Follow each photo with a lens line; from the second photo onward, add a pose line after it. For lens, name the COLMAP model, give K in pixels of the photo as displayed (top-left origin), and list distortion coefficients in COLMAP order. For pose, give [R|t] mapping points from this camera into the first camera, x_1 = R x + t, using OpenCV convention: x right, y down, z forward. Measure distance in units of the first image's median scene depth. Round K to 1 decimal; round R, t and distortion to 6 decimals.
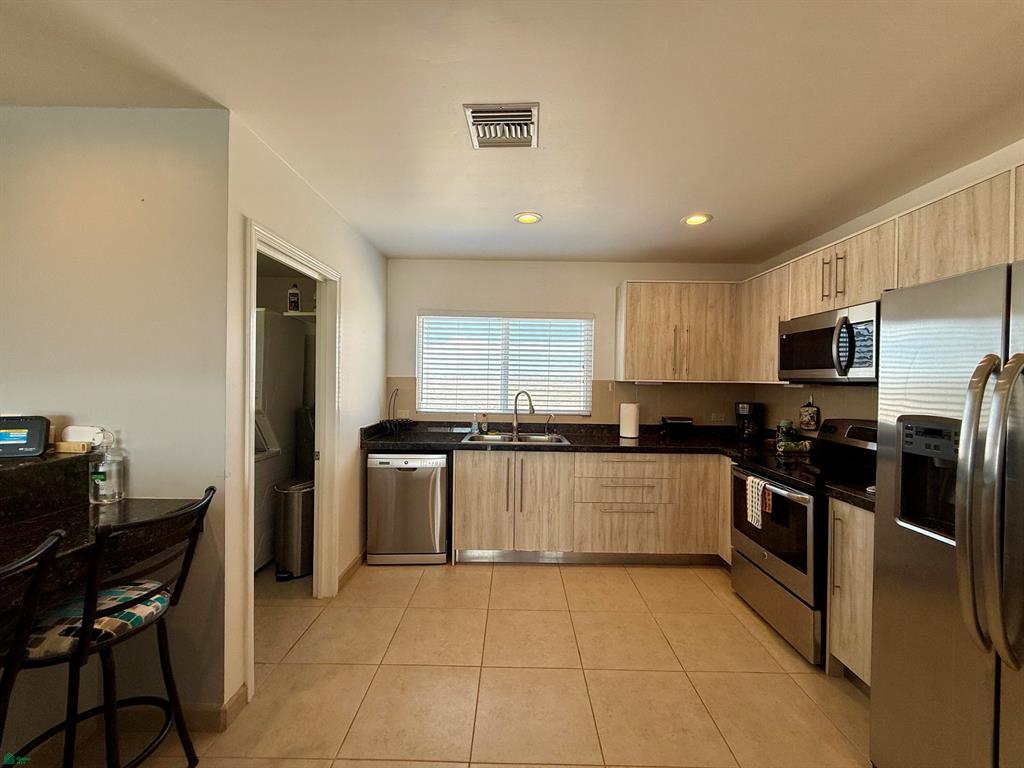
lens RADIAL K [[410.3, 0, 508.6], [0, 410.3, 381.1], [0, 0, 1]] dist [-0.000264, 0.000823]
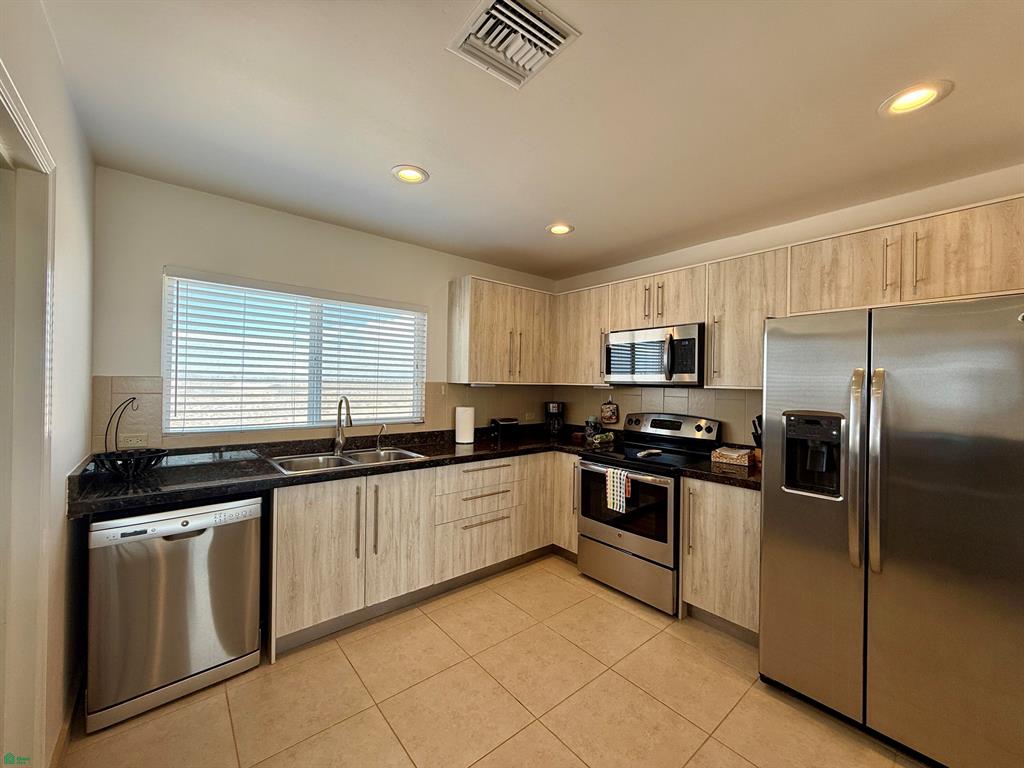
lens RADIAL K [[410.3, 0, 511.9], [0, 410.3, 382.7], [0, 0, 1]] dist [-0.000264, 0.000823]
pose [[0.758663, 0.000037, 0.651484, -0.274970], [-0.003080, 0.999989, 0.003529, -0.005274], [-0.651477, -0.004684, 0.758654, 0.252131]]
